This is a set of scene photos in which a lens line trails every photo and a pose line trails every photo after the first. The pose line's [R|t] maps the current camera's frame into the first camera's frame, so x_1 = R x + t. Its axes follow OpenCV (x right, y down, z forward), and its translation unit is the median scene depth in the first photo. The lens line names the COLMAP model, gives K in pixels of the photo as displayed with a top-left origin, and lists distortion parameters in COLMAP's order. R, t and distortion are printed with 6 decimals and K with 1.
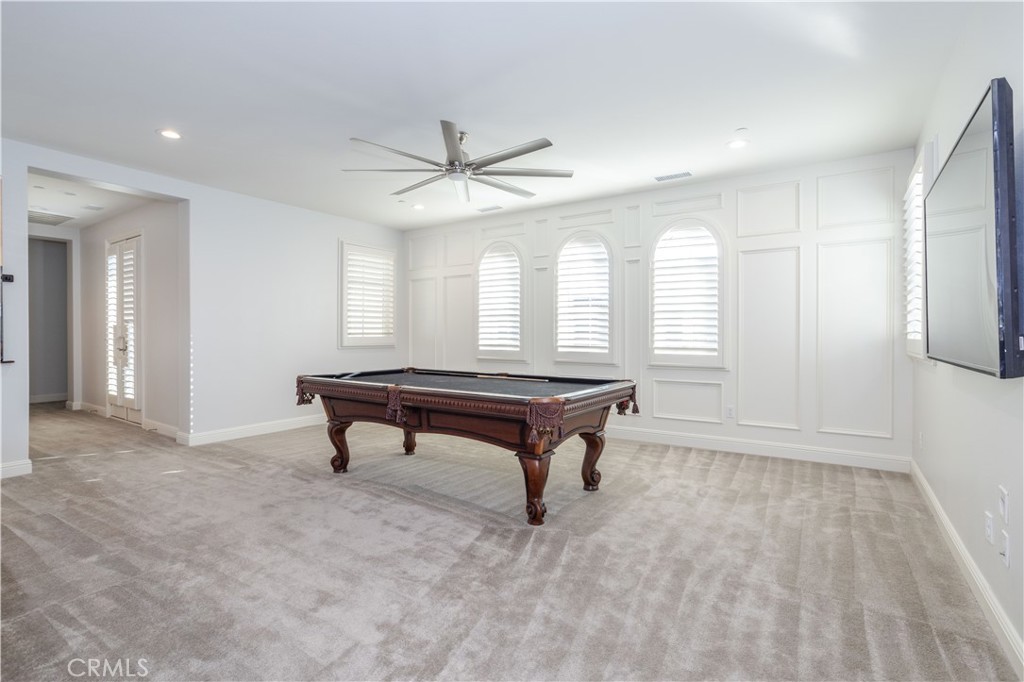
lens RADIAL K [[493.7, 0, 509.7], [0, 493.7, 338.5], [0, 0, 1]] dist [-0.046762, 0.033620]
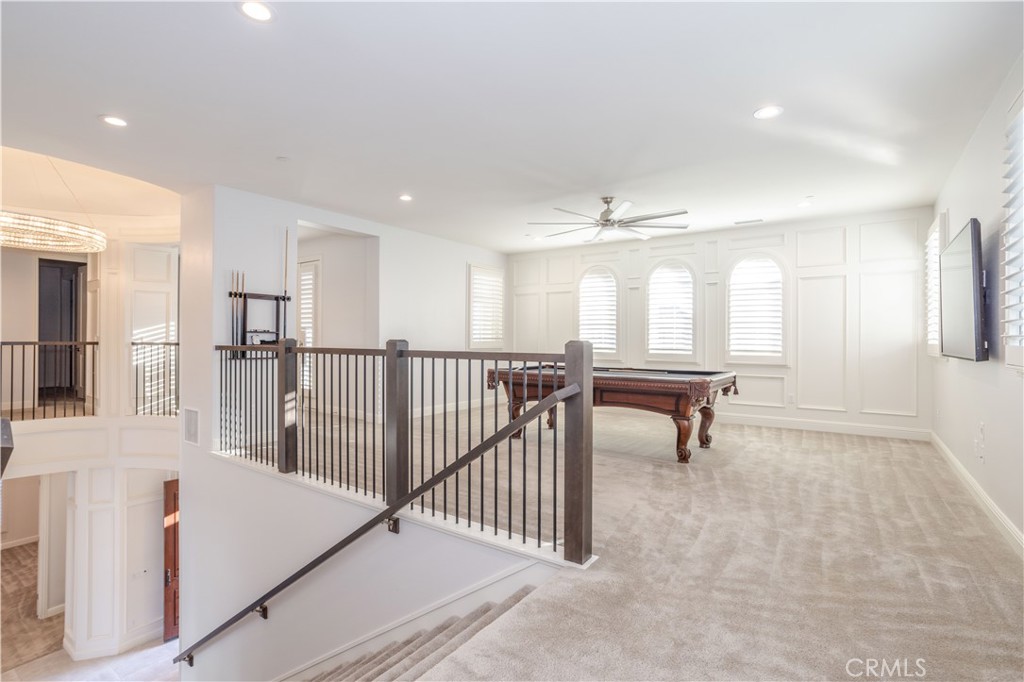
lens RADIAL K [[493.7, 0, 509.7], [0, 493.7, 338.5], [0, 0, 1]] dist [-0.046762, 0.033620]
pose [[0.999769, 0.004418, -0.021043, -0.356982], [-0.004634, 0.999937, -0.010182, 0.004900], [0.020997, 0.010278, 0.999727, -0.424619]]
